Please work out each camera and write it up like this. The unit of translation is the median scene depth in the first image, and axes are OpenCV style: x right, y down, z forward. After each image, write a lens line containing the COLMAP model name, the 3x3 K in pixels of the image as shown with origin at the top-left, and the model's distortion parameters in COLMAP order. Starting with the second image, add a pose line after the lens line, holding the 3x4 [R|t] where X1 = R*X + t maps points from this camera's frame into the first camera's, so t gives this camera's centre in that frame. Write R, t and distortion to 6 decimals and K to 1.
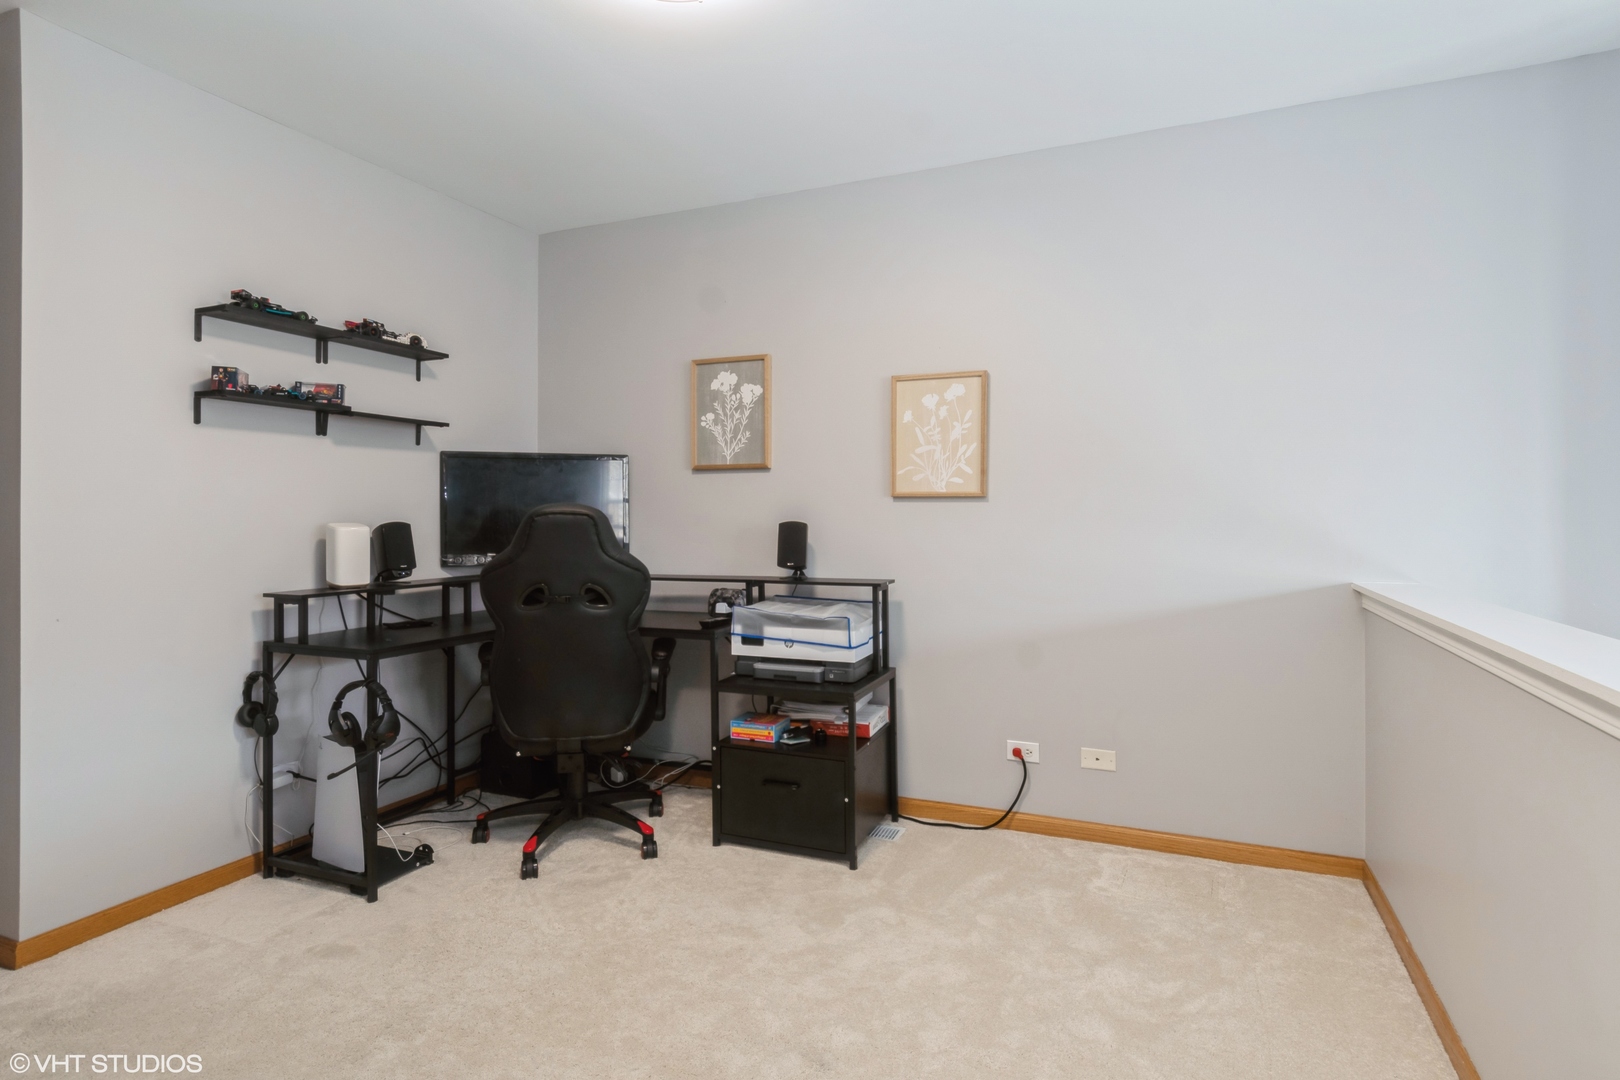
lens RADIAL K [[863.0, 0, 809.6], [0, 863.0, 522.6], [0, 0, 1]] dist [0.009424, -0.002888]
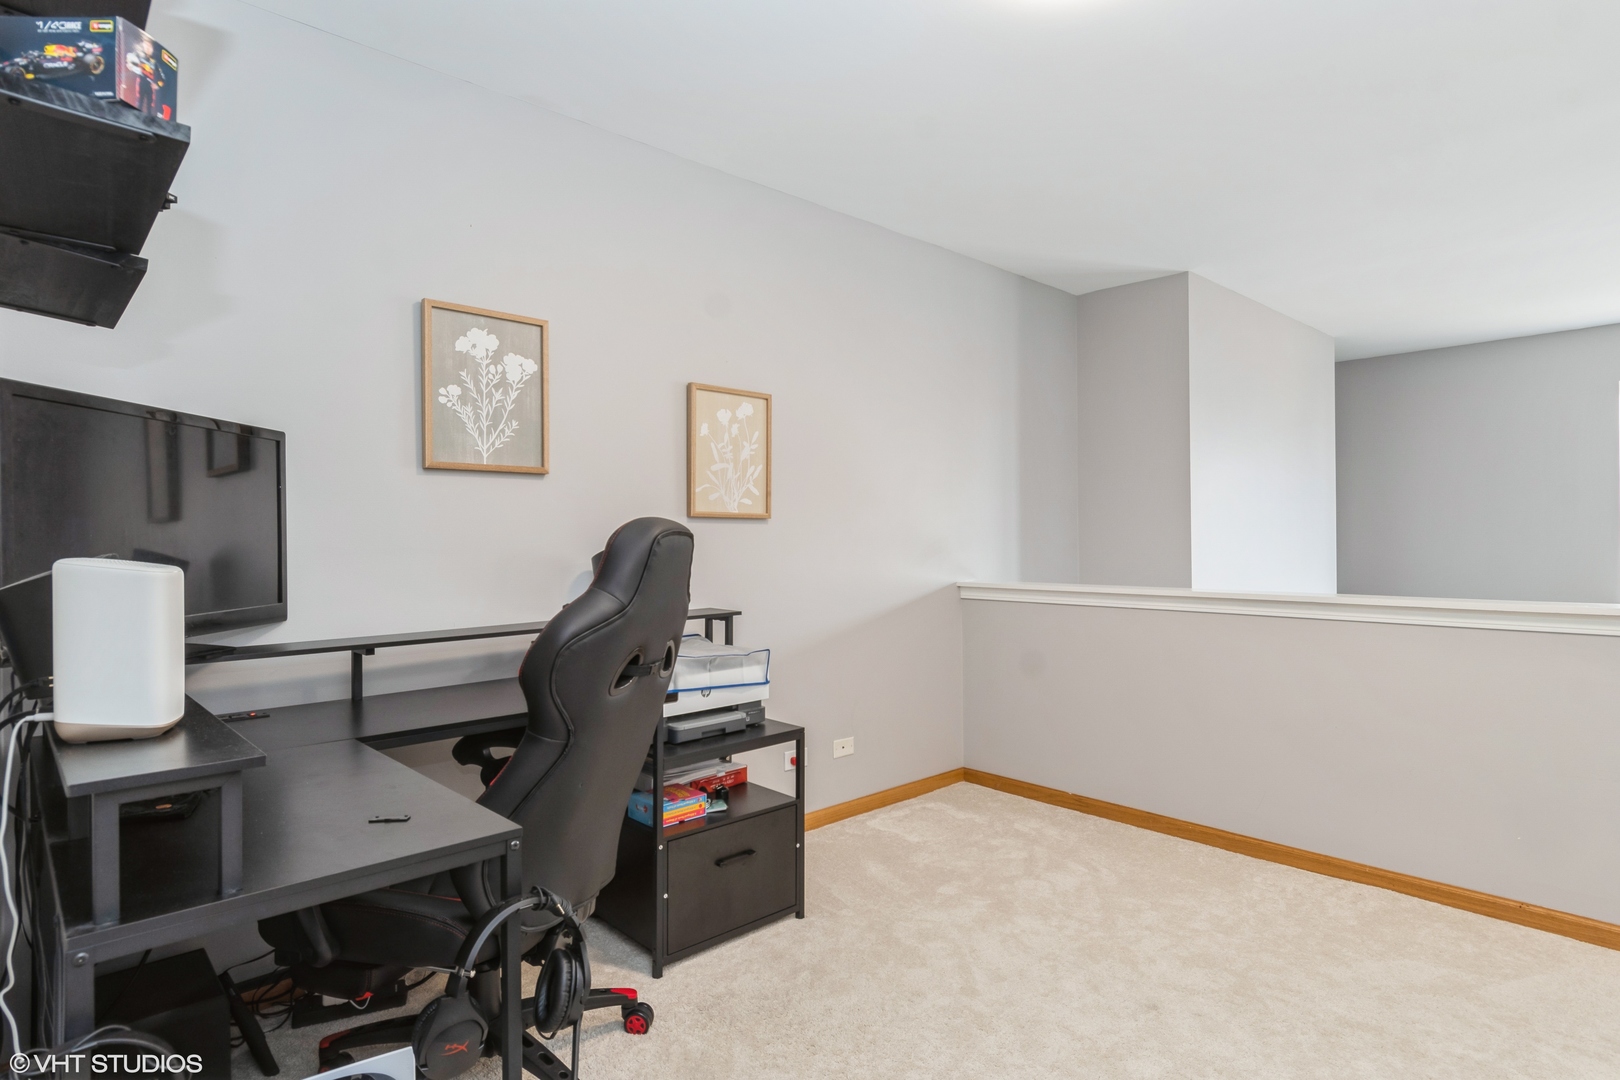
lens RADIAL K [[863.0, 0, 808.2], [0, 863.0, 547.0], [0, 0, 1]] dist [0.009424, -0.002888]
pose [[0.401349, -0.011399, 0.915854, -0.685932], [0.013301, 0.999890, 0.006616, -0.002757], [-0.915828, 0.009526, 0.401457, 0.533571]]
